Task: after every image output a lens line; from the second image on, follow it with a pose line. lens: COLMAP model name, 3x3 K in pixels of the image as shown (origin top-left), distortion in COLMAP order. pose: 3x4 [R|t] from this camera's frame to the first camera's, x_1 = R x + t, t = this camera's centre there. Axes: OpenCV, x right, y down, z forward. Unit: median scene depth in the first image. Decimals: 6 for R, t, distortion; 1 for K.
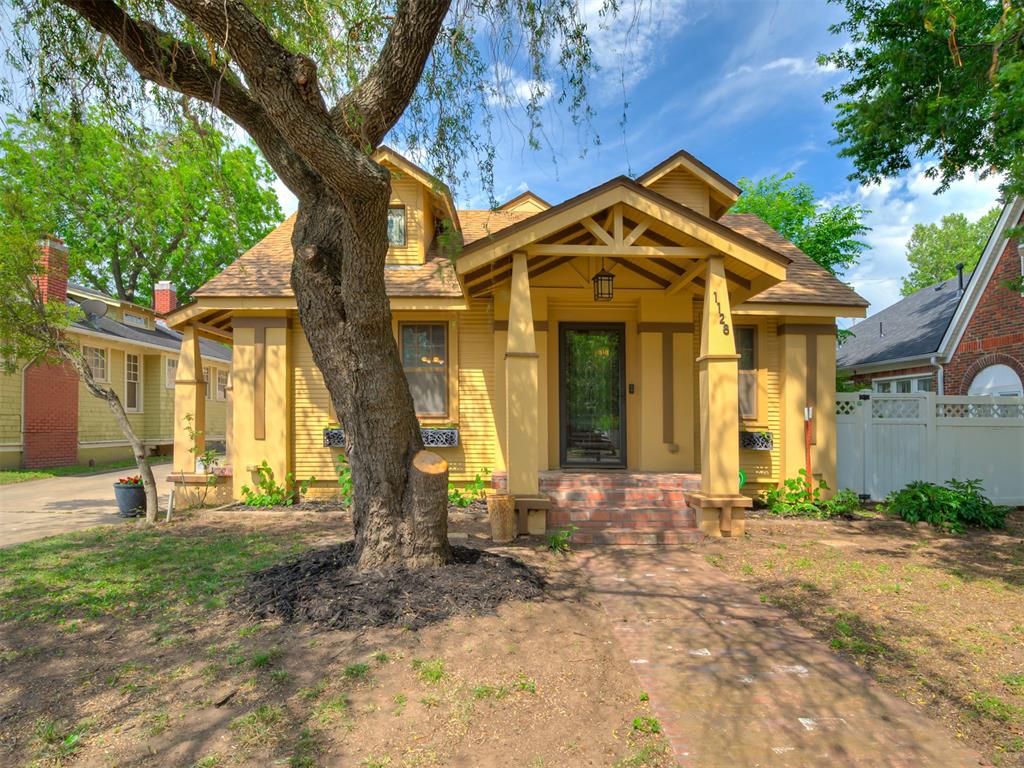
lens RADIAL K [[543.7, 0, 531.0], [0, 543.7, 353.6], [0, 0, 1]] dist [-0.014823, 0.000912]
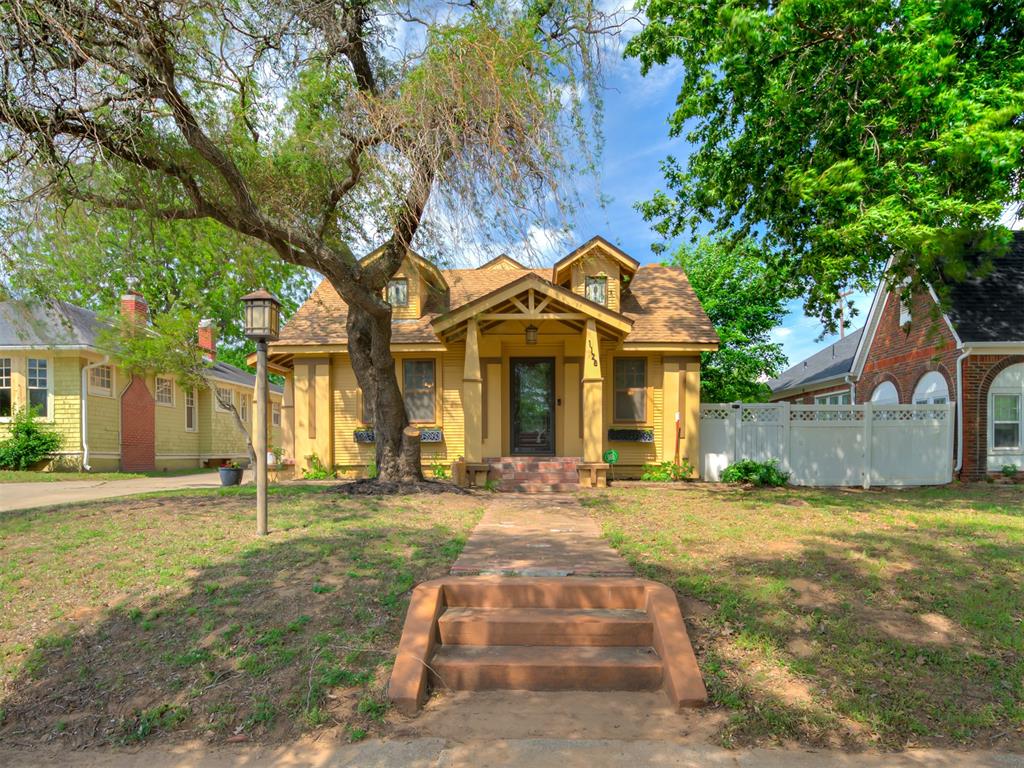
lens RADIAL K [[543.7, 0, 520.5], [0, 543.7, 374.2], [0, 0, 1]] dist [-0.014823, 0.000912]
pose [[0.998906, -0.014667, -0.044397, 0.186143], [0.014374, 0.999873, -0.006904, -0.001727], [0.044493, 0.006258, 0.998990, -0.610214]]
